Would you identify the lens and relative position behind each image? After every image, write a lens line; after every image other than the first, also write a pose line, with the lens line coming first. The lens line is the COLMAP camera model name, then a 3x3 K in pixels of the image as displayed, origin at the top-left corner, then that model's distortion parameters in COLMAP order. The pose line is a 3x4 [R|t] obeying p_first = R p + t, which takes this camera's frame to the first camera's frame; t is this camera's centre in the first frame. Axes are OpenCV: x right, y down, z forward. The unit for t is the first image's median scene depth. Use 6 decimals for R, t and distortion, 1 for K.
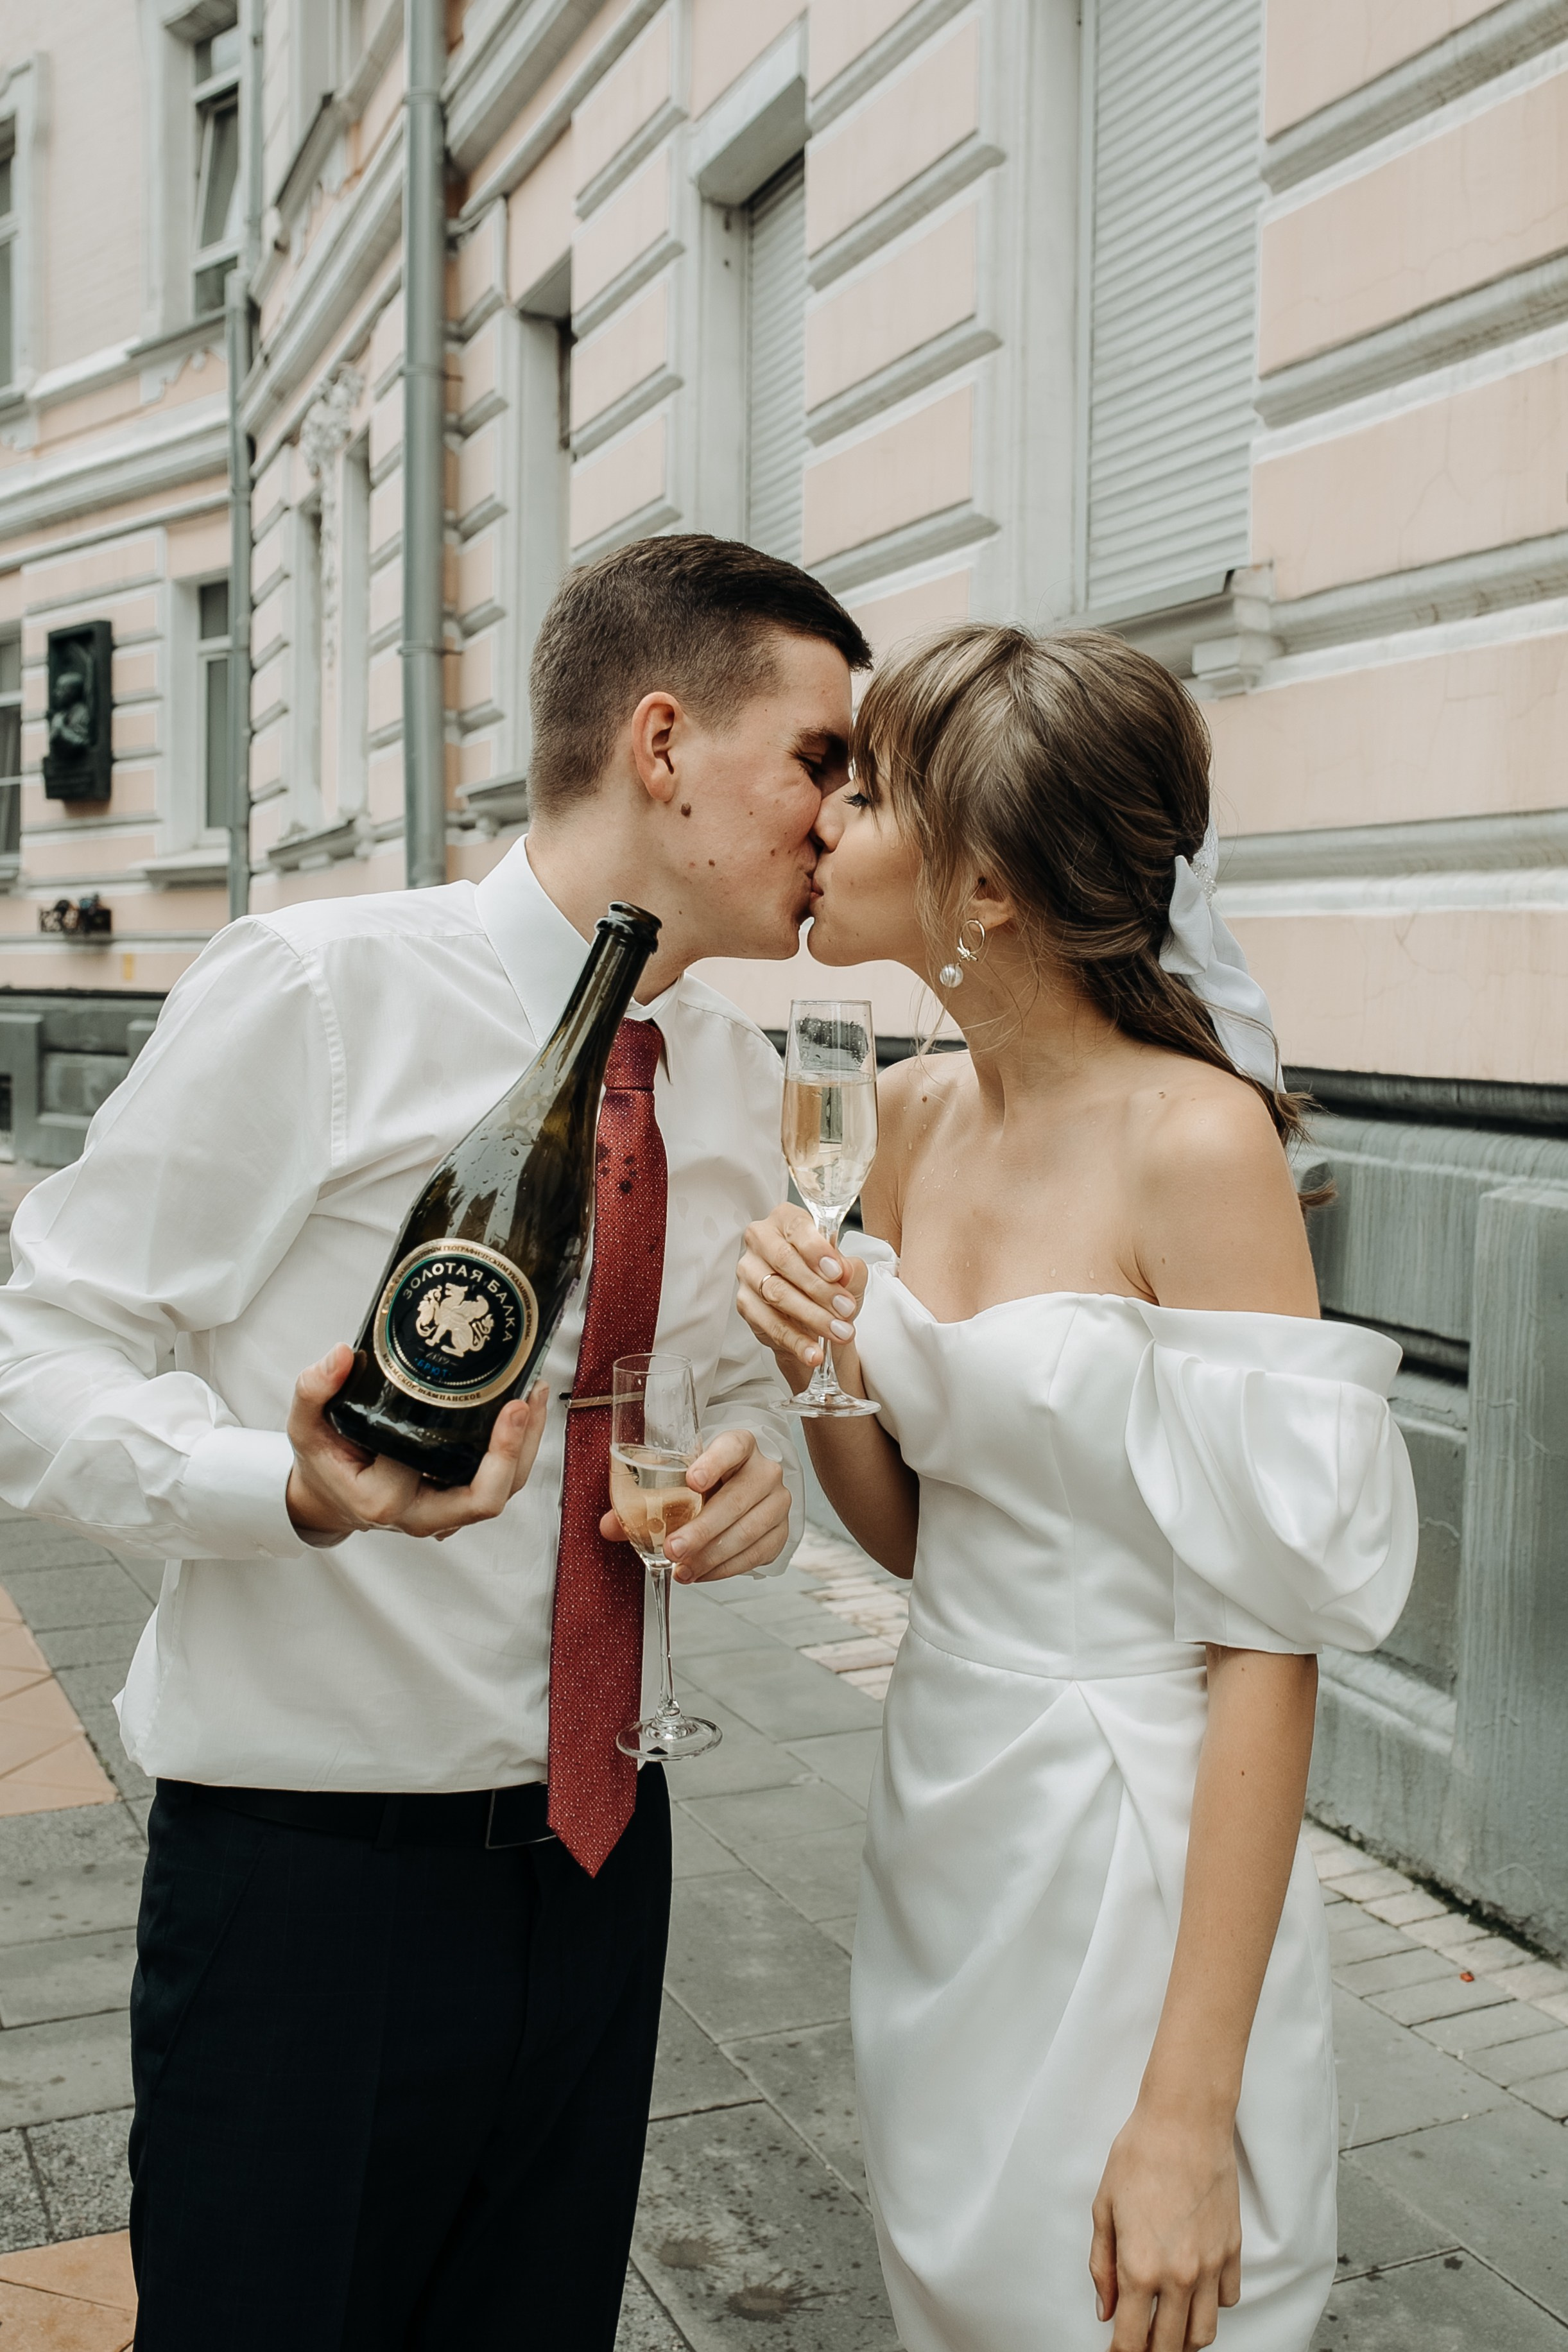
lens RADIAL K [[2487.7, 0, 747.6], [0, 2487.7, 1126.2], [0, 0, 1]] dist [-0.064377, 0.095935]
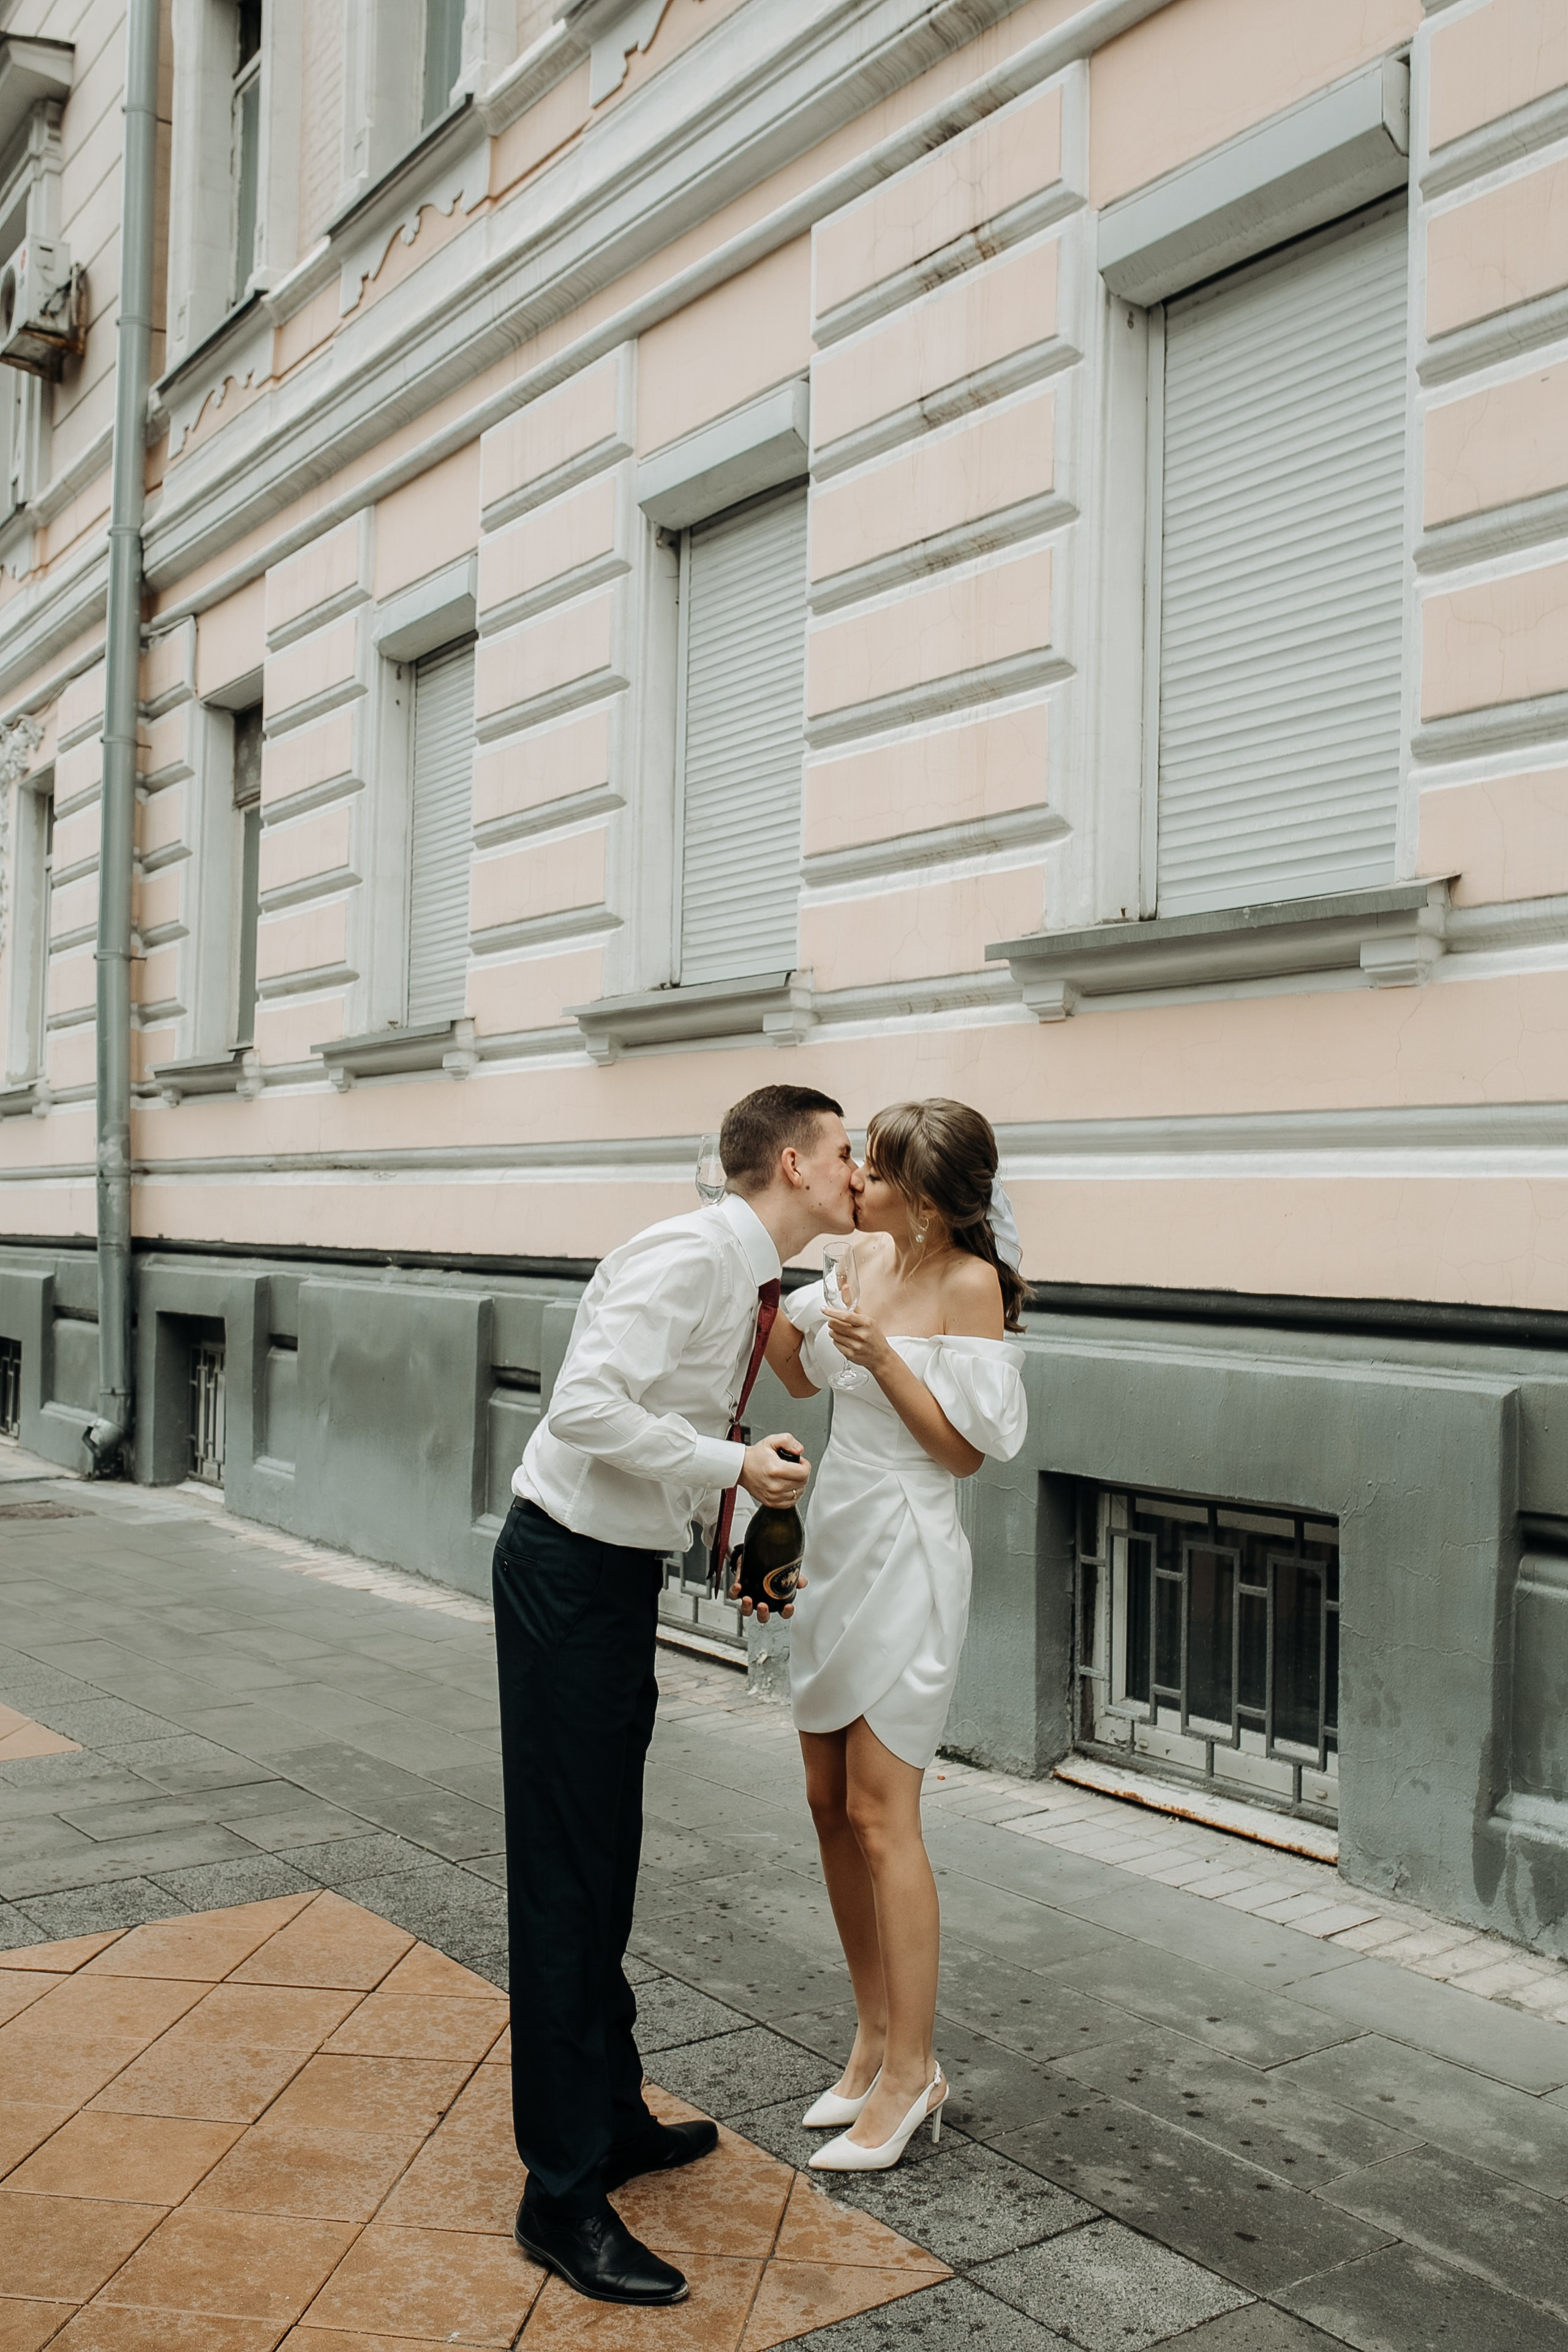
lens RADIAL K [[2302.6, 0, 780.5], [0, 2302.6, 1175.2], [0, 0, 1]] dist [-0.065286, 0.094822]
pose [[0.971800, 0.012708, 0.235462, -0.099776], [0.005861, 0.996936, -0.077997, 0.018343], [-0.235732, 0.077178, 0.968749, -0.281775]]
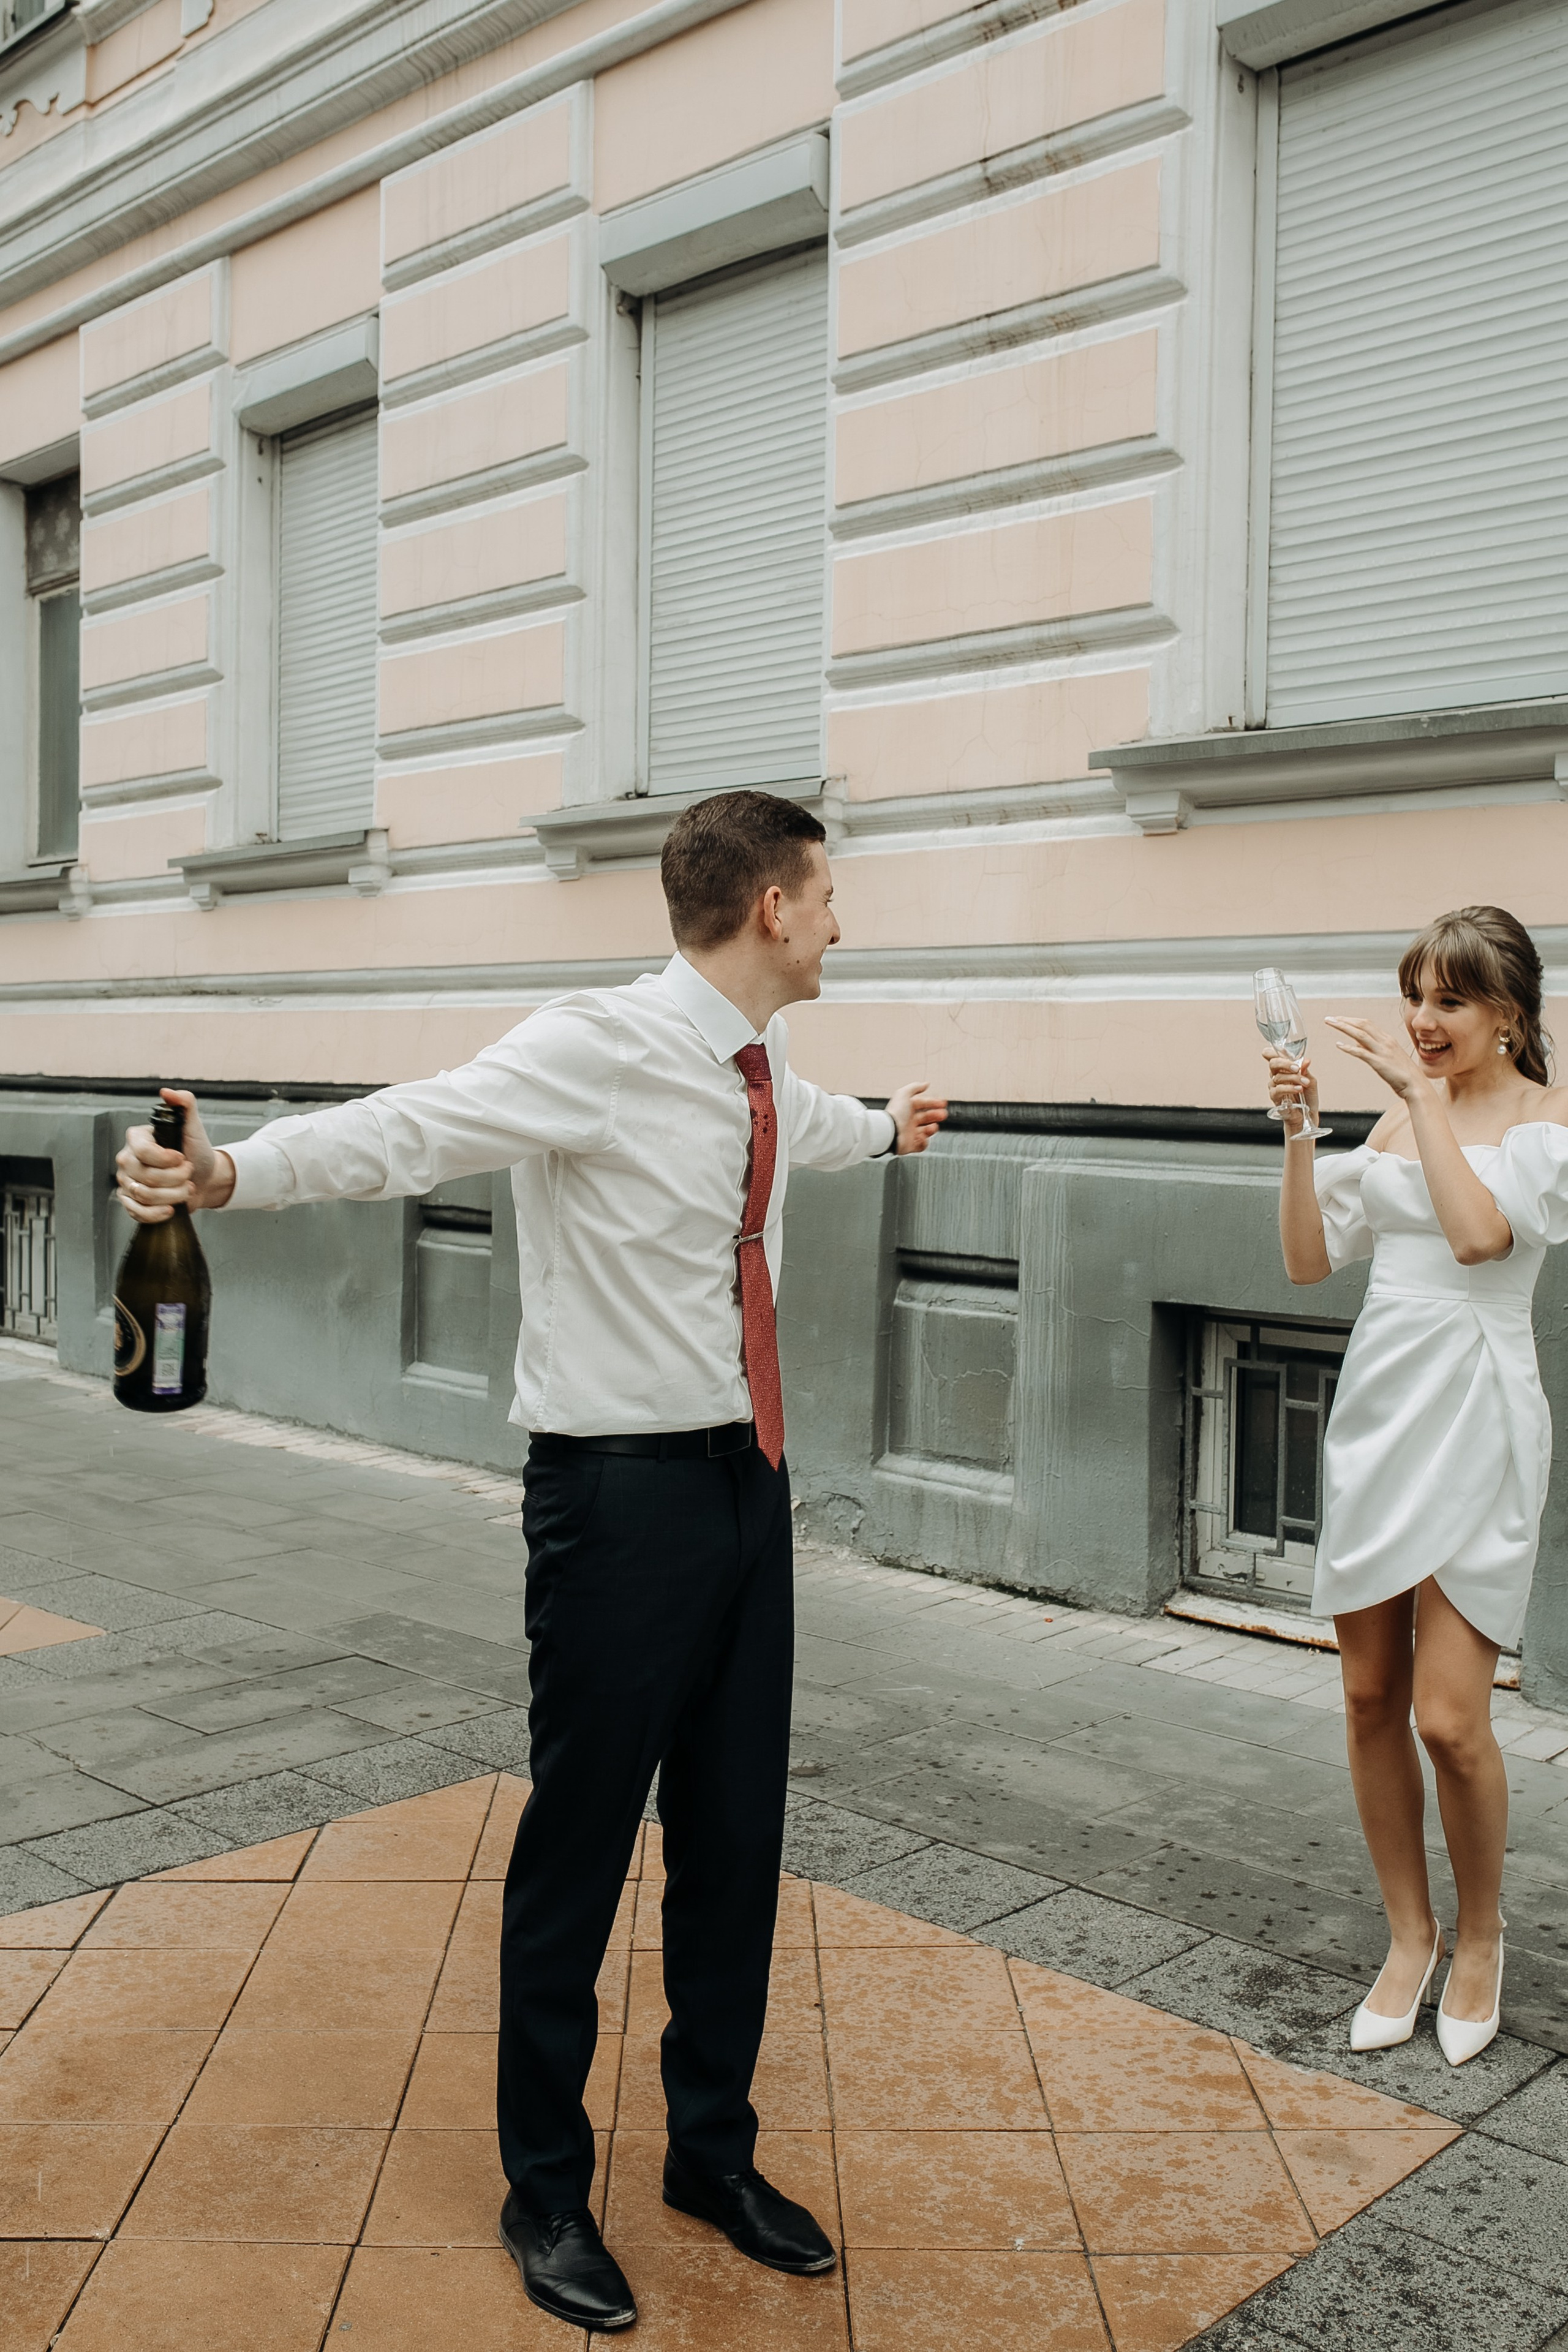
lens RADIAL K [[2342.3, 0, 802.4], [0, 2342.3, 1183.1], [0, 0, 1]] dist [-0.064068, 0.089090]
pose [[0.916201, -0.017937, 0.400317, -0.237218], [0.020099, 0.999797, -0.001202, 0.017717], [-0.400214, 0.009147, 0.916376, -0.198430]]
